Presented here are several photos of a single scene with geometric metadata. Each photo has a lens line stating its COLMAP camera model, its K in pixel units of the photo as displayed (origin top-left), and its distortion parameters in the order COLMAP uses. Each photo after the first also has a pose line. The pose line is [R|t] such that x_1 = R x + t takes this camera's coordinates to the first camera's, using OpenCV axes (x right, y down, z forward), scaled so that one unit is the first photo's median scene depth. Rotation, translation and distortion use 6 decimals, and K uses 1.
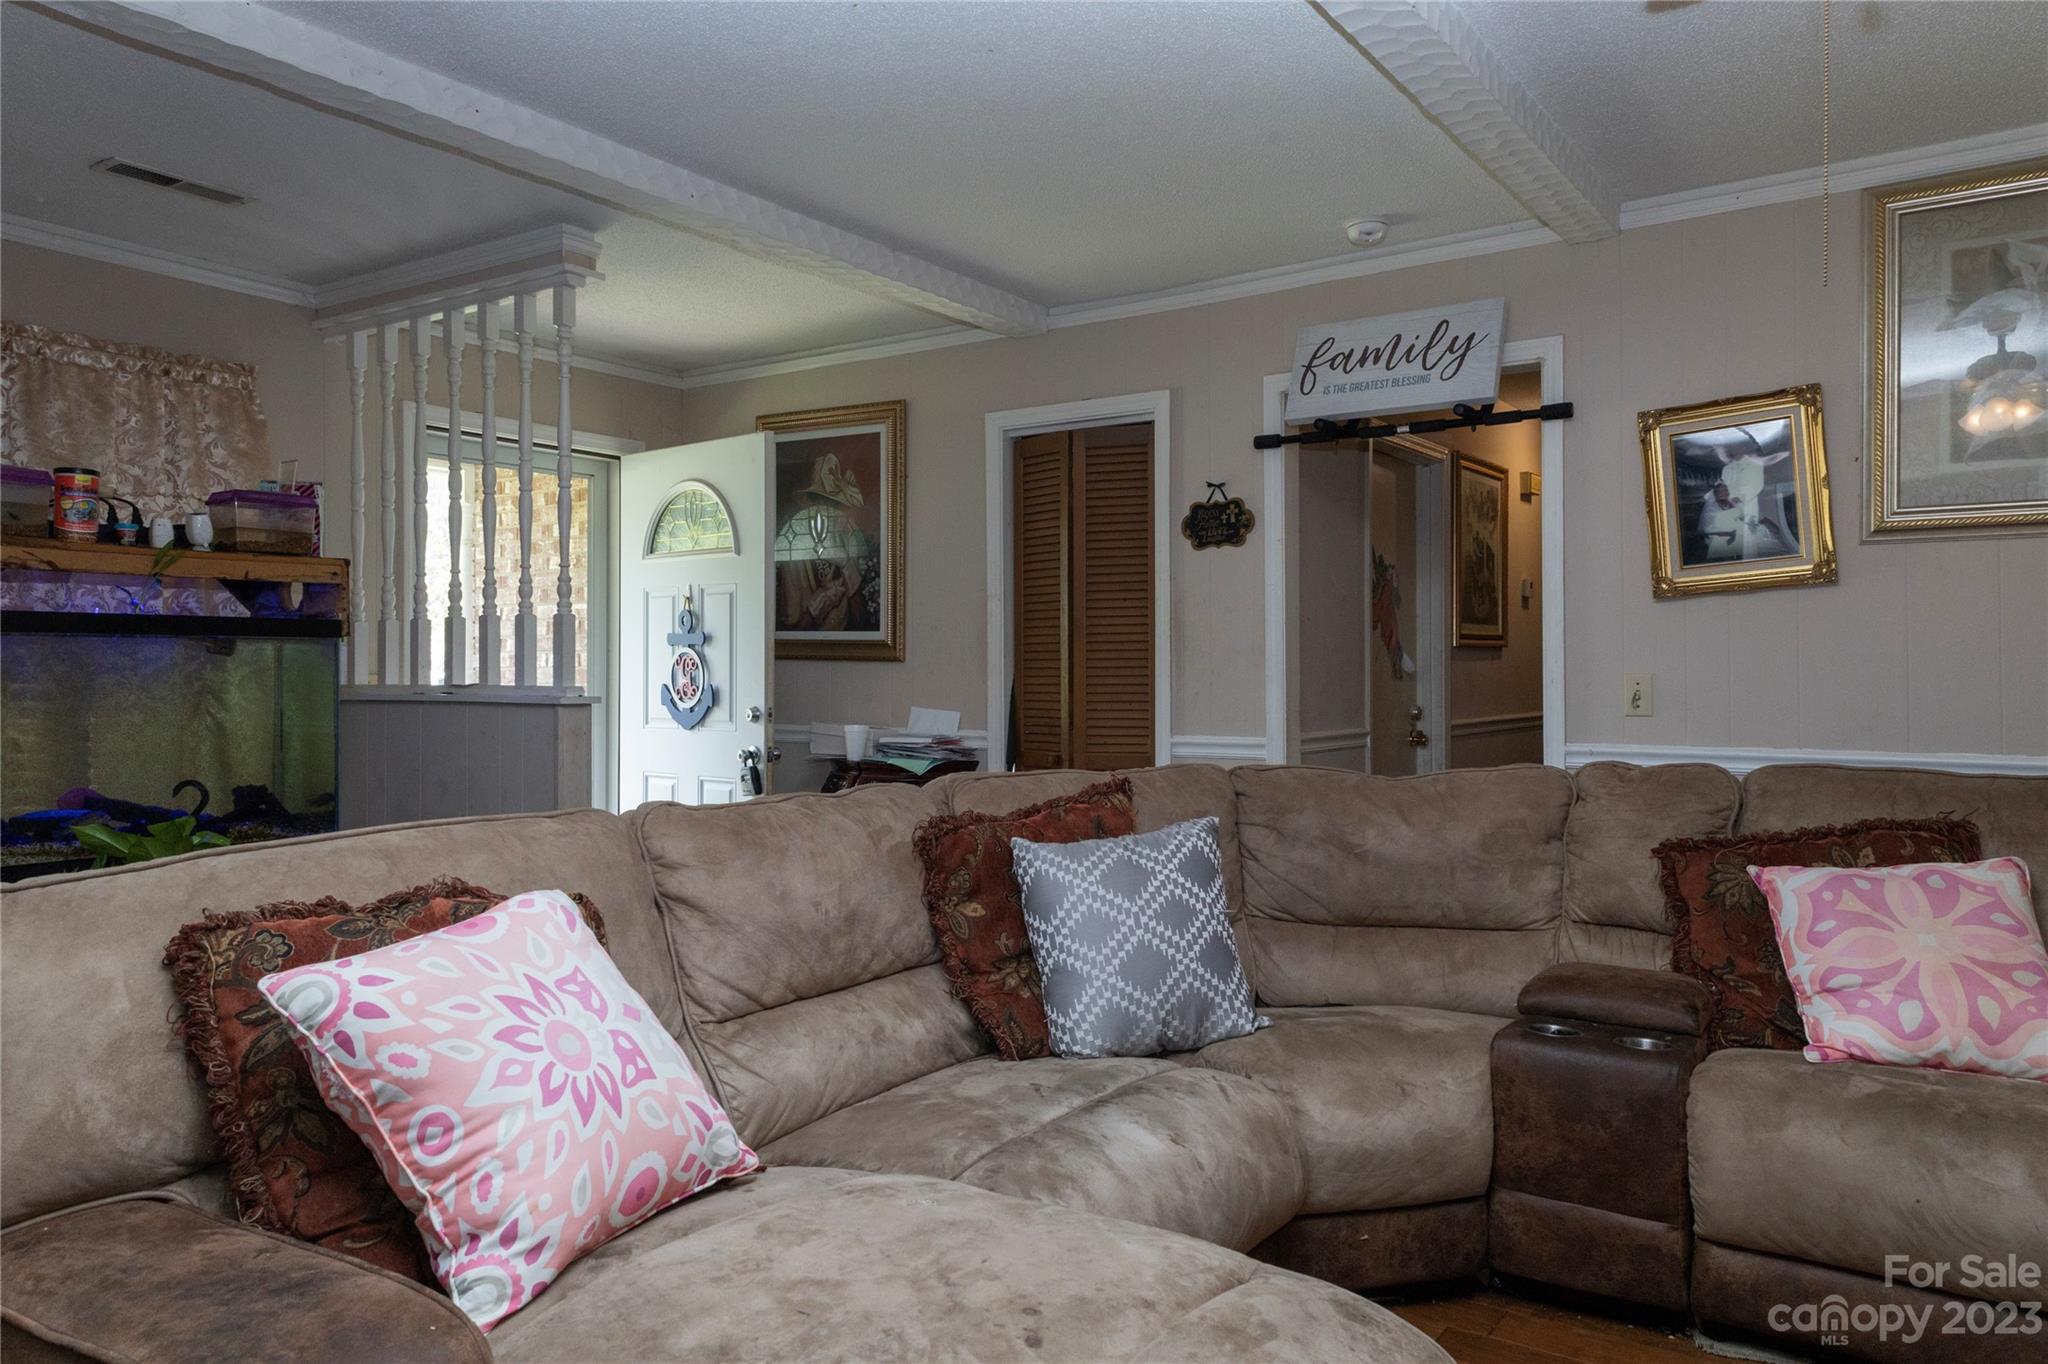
lens RADIAL K [[1427.8, 0, 1040.6], [0, 1427.8, 664.2], [0, 0, 1]] dist [0.026258, 0.006781]
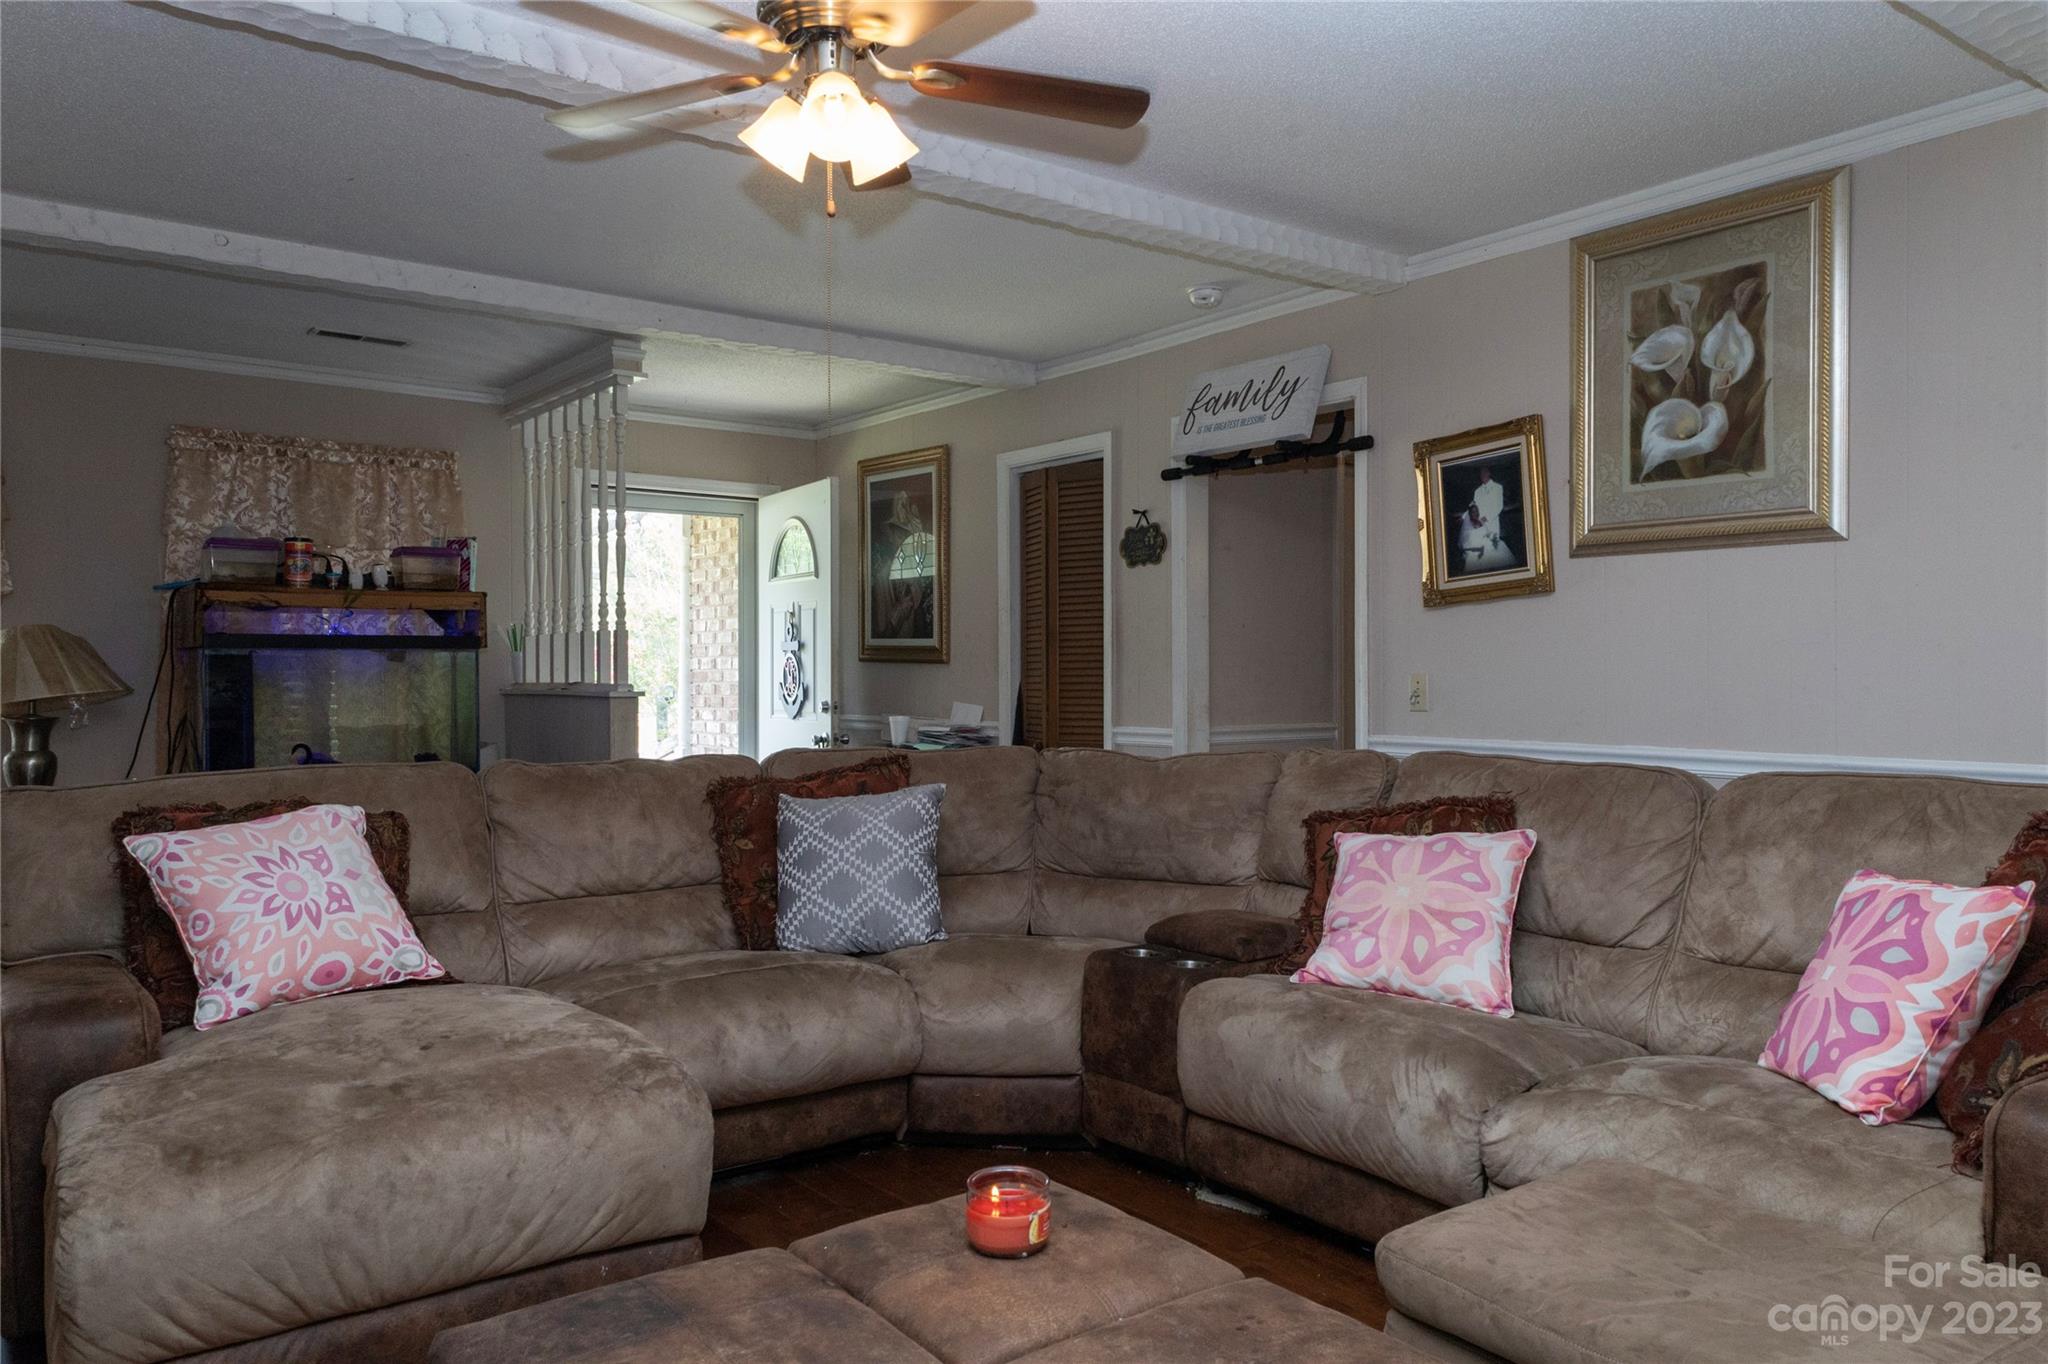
lens RADIAL K [[1427.8, 0, 1006.8], [0, 1427.8, 678.4], [0, 0, 1]] dist [0.026258, 0.006781]
pose [[0.950957, -0.000058, -0.309324, 0.561179], [0.003432, 0.999940, 0.010363, -0.002936], [0.309305, -0.010916, 0.950900, -0.216249]]
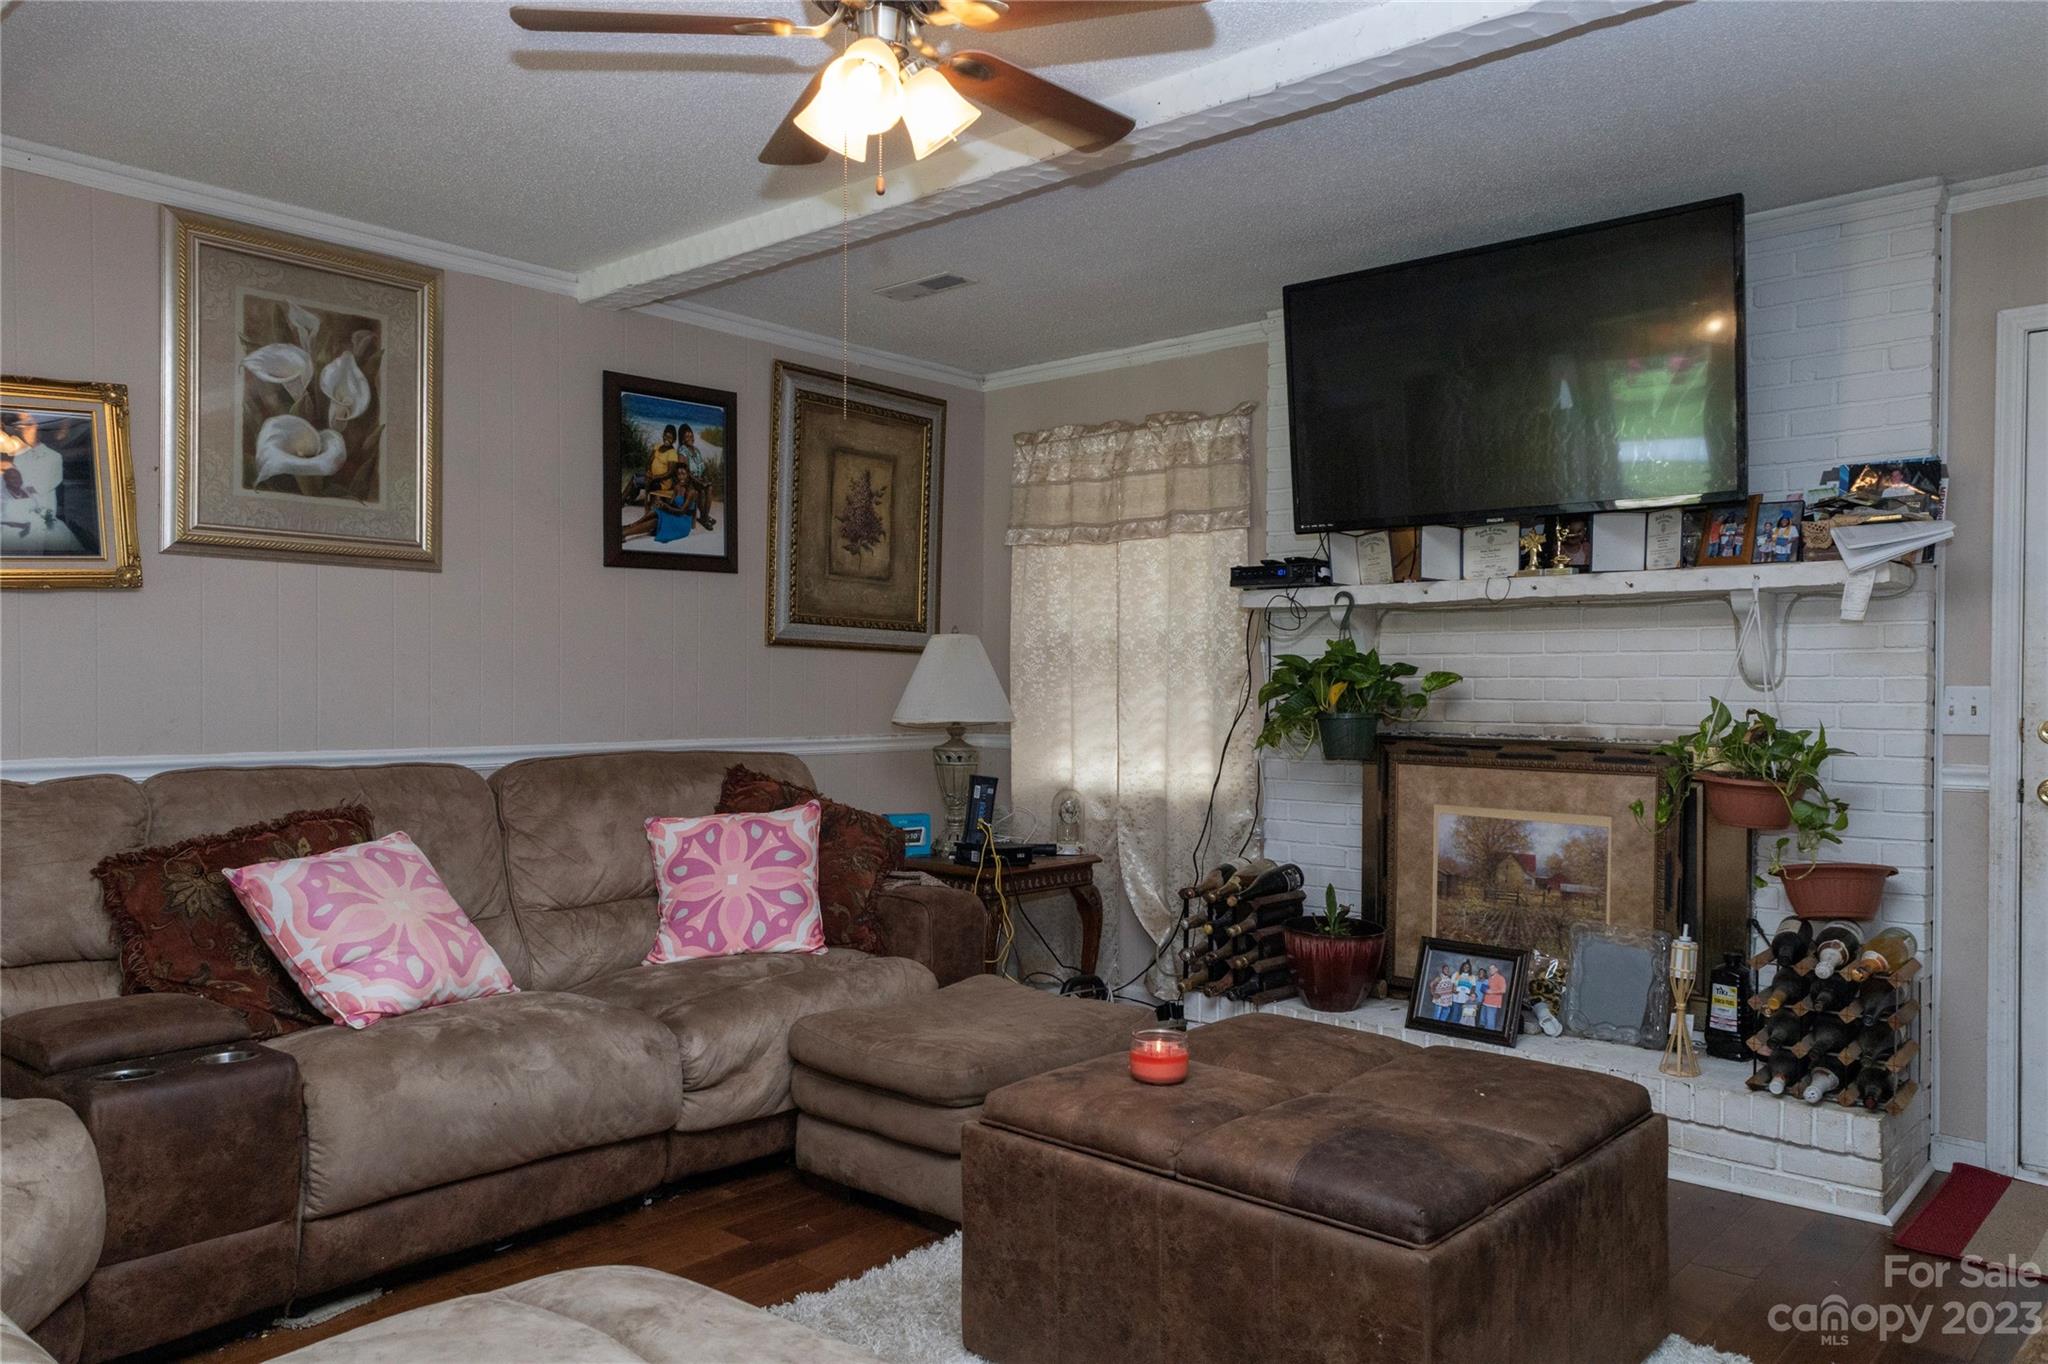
lens RADIAL K [[1427.8, 0, 1029.8], [0, 1427.8, 697.9], [0, 0, 1]] dist [0.026258, 0.006781]
pose [[0.136204, -0.008962, 0.990640, -0.407777], [-0.011758, 0.999874, 0.010662, 0.001816], [-0.990611, -0.013100, 0.136081, 0.280315]]
